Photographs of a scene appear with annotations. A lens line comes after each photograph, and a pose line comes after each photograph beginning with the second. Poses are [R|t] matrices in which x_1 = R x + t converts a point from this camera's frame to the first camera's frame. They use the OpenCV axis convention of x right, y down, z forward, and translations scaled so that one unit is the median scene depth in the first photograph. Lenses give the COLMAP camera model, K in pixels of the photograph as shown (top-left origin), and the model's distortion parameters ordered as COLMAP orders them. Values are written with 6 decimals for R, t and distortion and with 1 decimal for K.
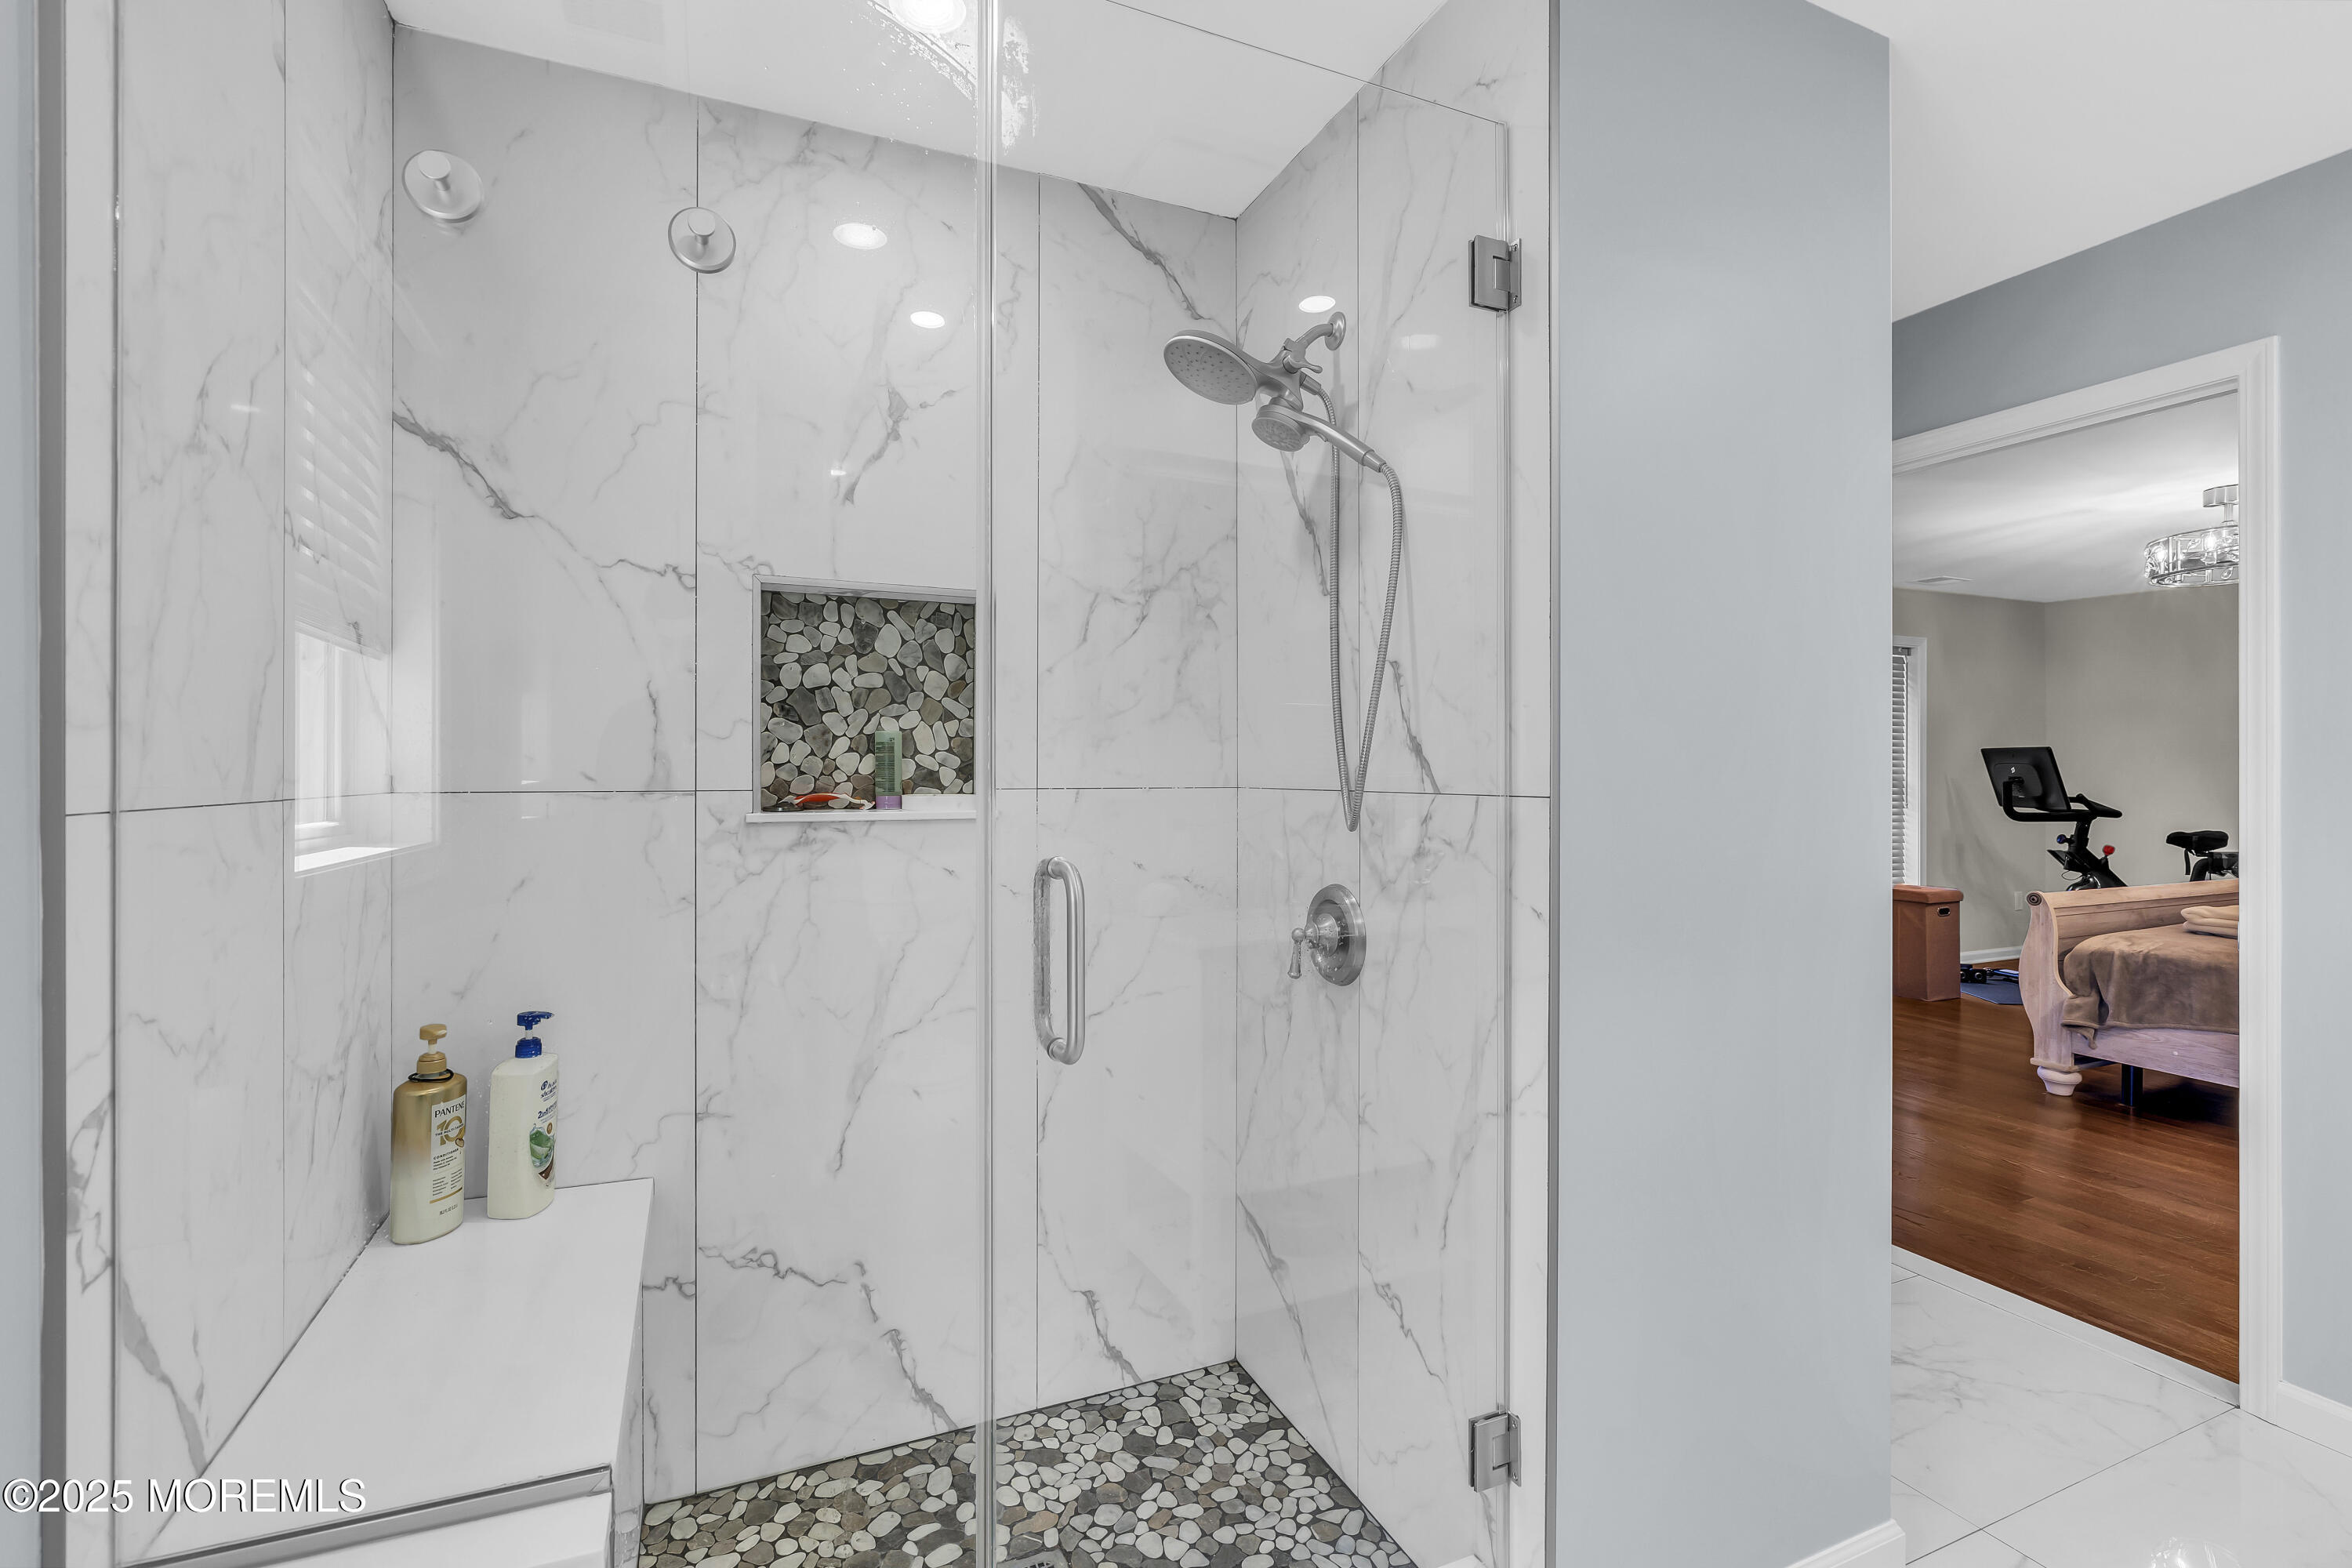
lens RADIAL K [[1051.1, 0, 1171.1], [0, 1051.1, 780.3], [0, 0, 1]] dist [-0.001437, -0.000759]
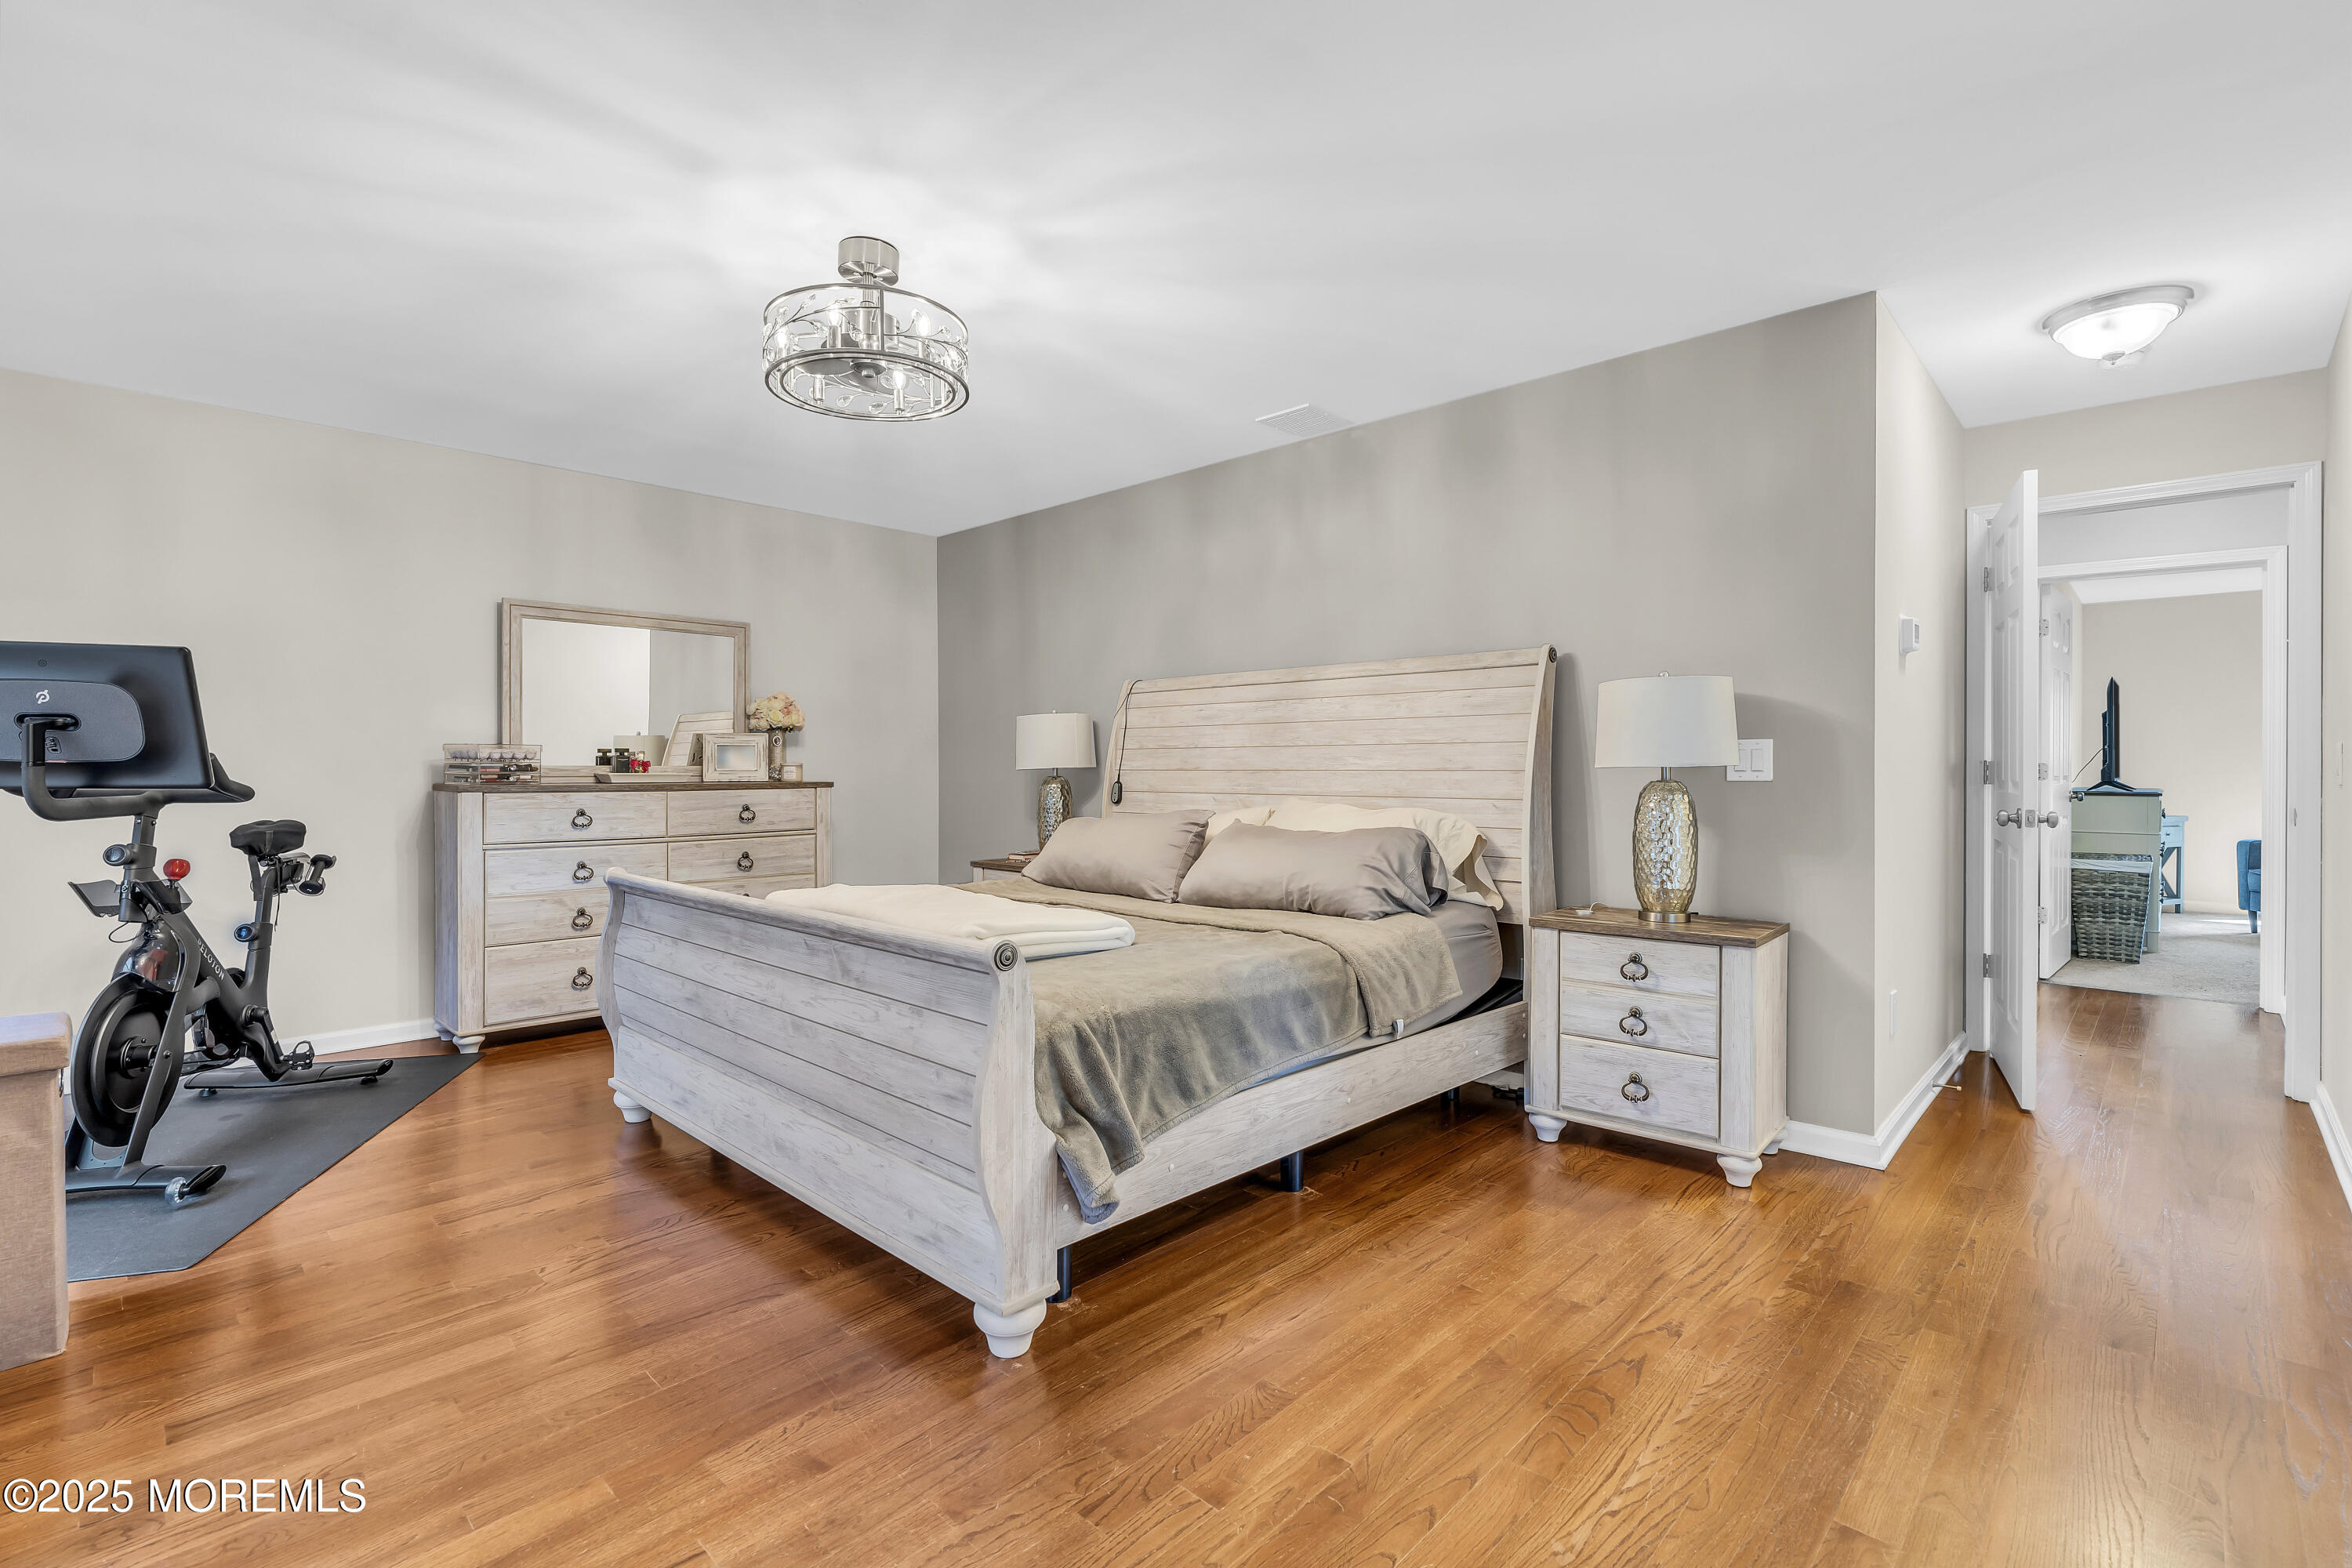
lens RADIAL K [[1051.1, 0, 1183.2], [0, 1051.1, 769.6], [0, 0, 1]] dist [-0.001437, -0.000759]
pose [[-0.381795, -0.002578, 0.924243, 0.255844], [0.005369, 0.999973, 0.005007, 0.019522], [-0.924231, 0.006874, -0.381771, 0.754609]]
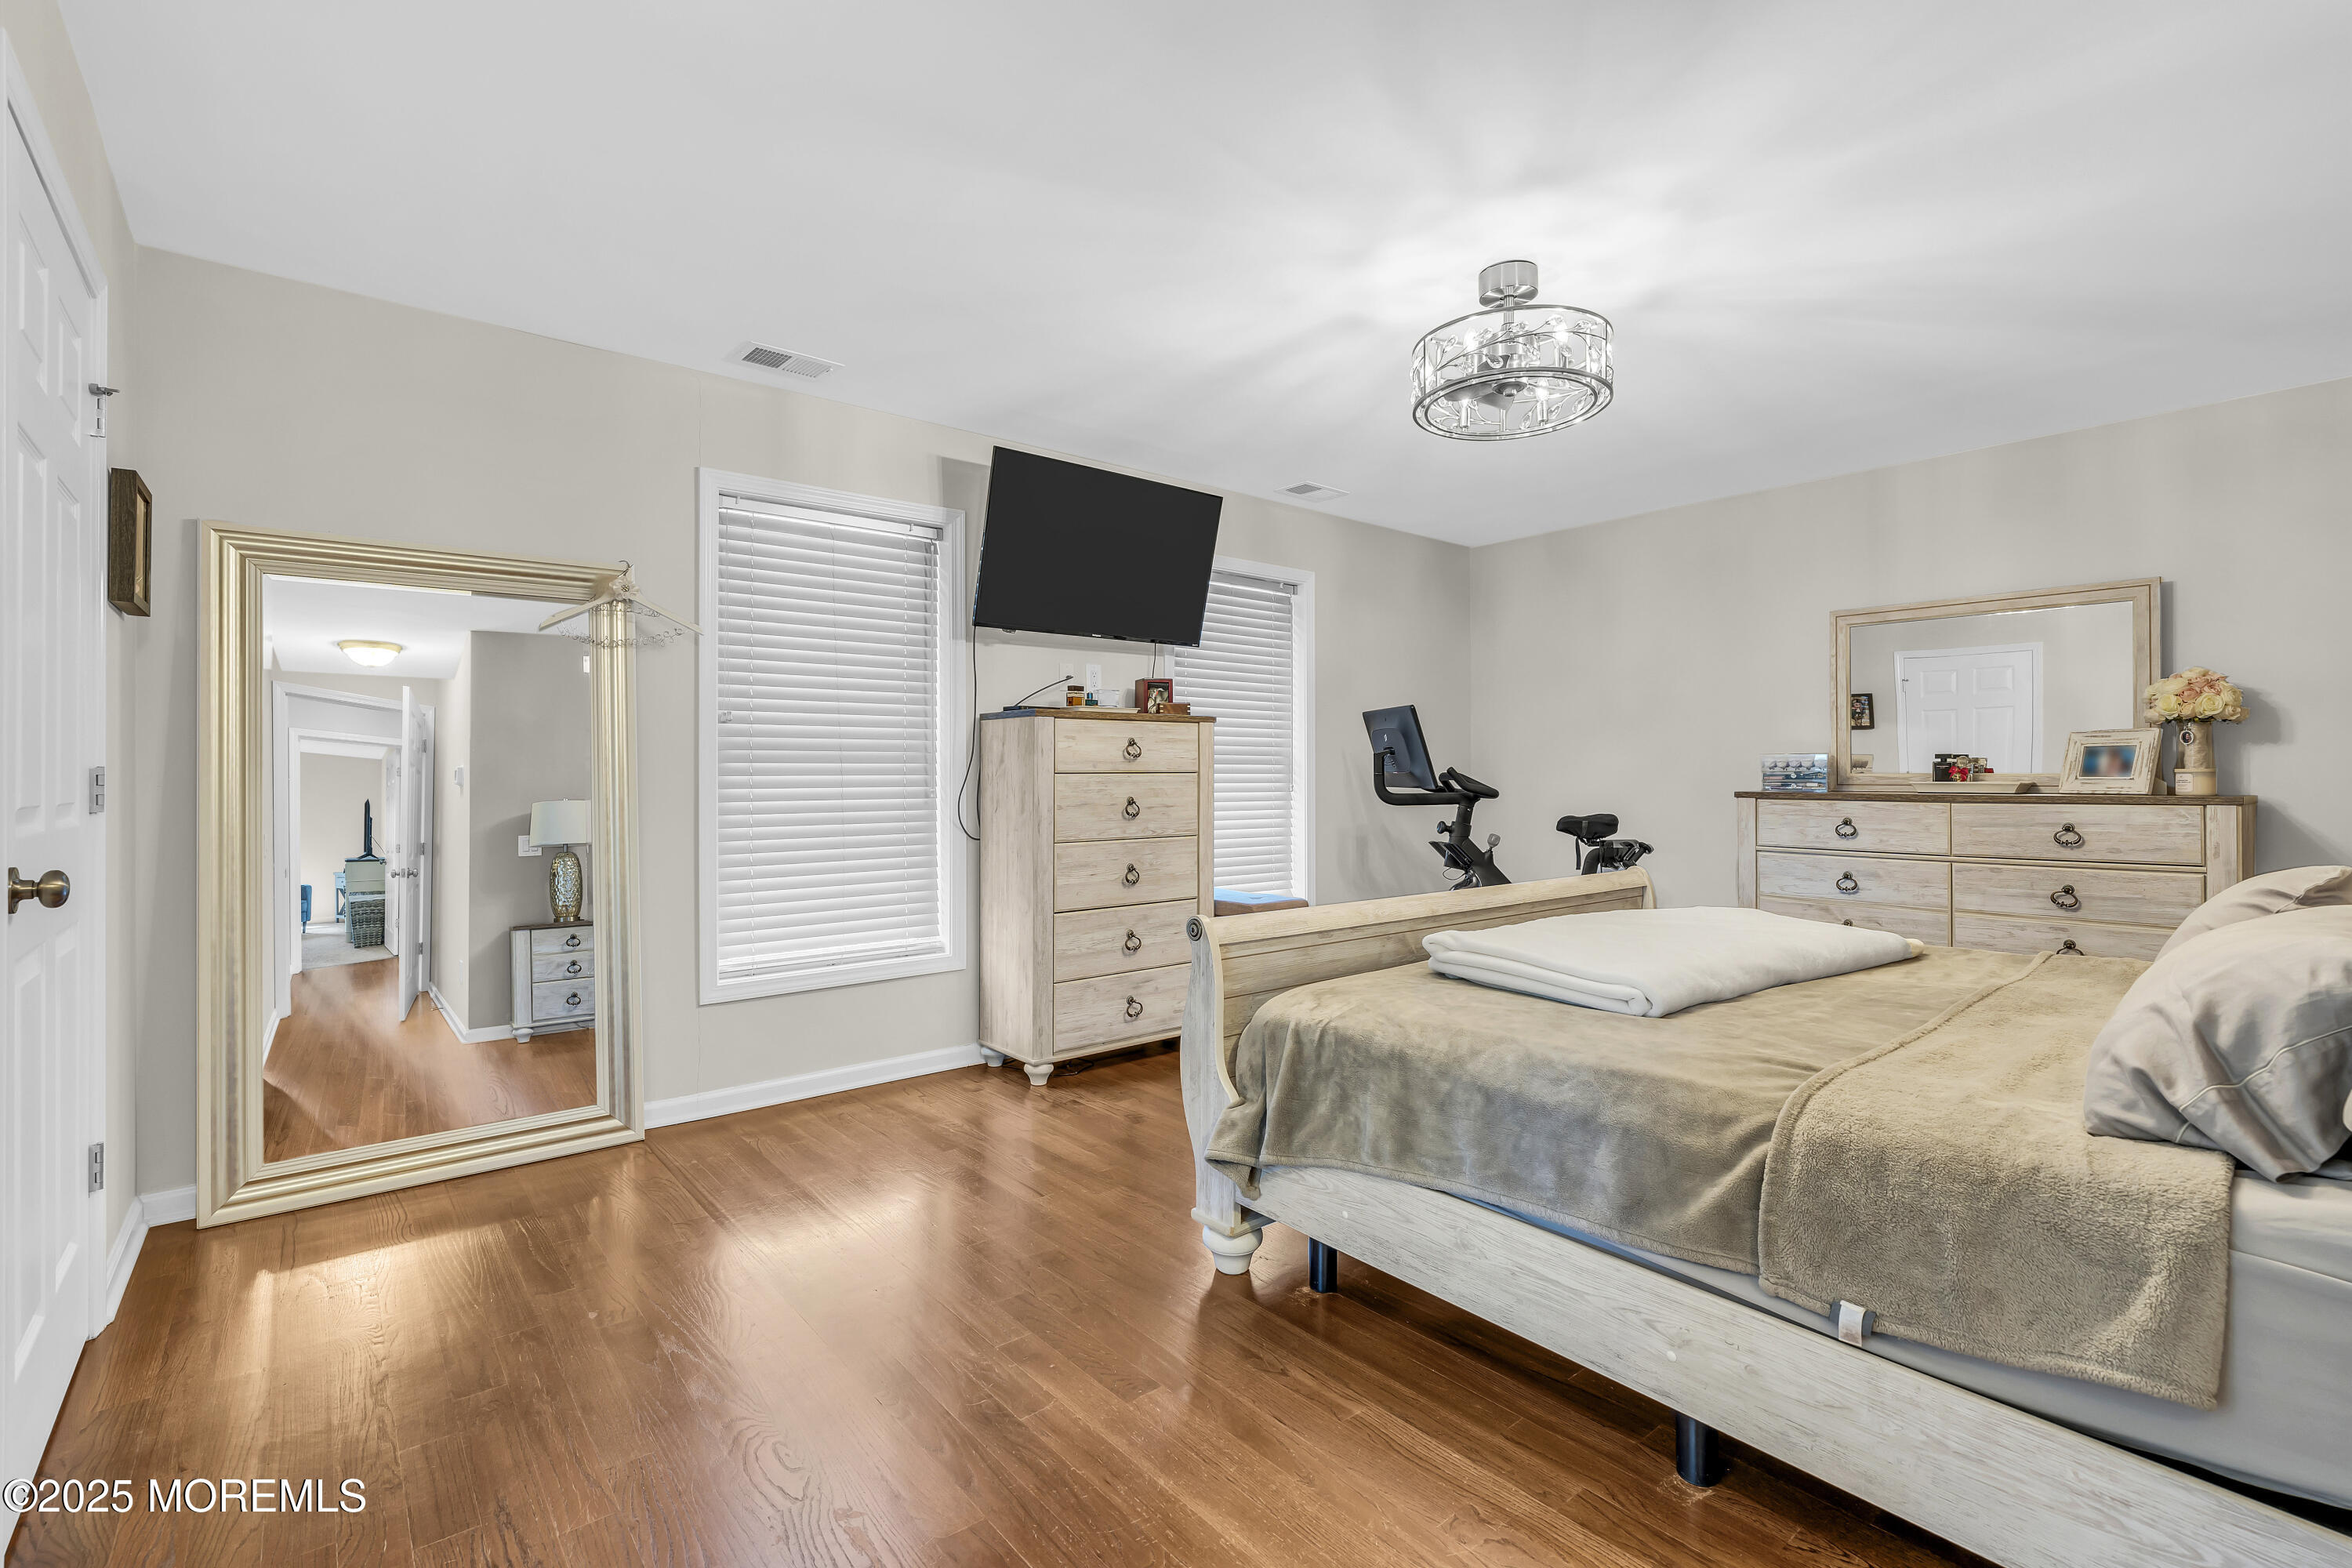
lens RADIAL K [[1051.1, 0, 1191.8], [0, 1051.1, 773.0], [0, 0, 1]] dist [-0.001437, -0.000759]
pose [[0.957911, -0.000043, 0.287066, 0.453322], [0.002522, 0.999963, -0.008267, 0.022333], [-0.287055, 0.008643, 0.957875, 0.312133]]
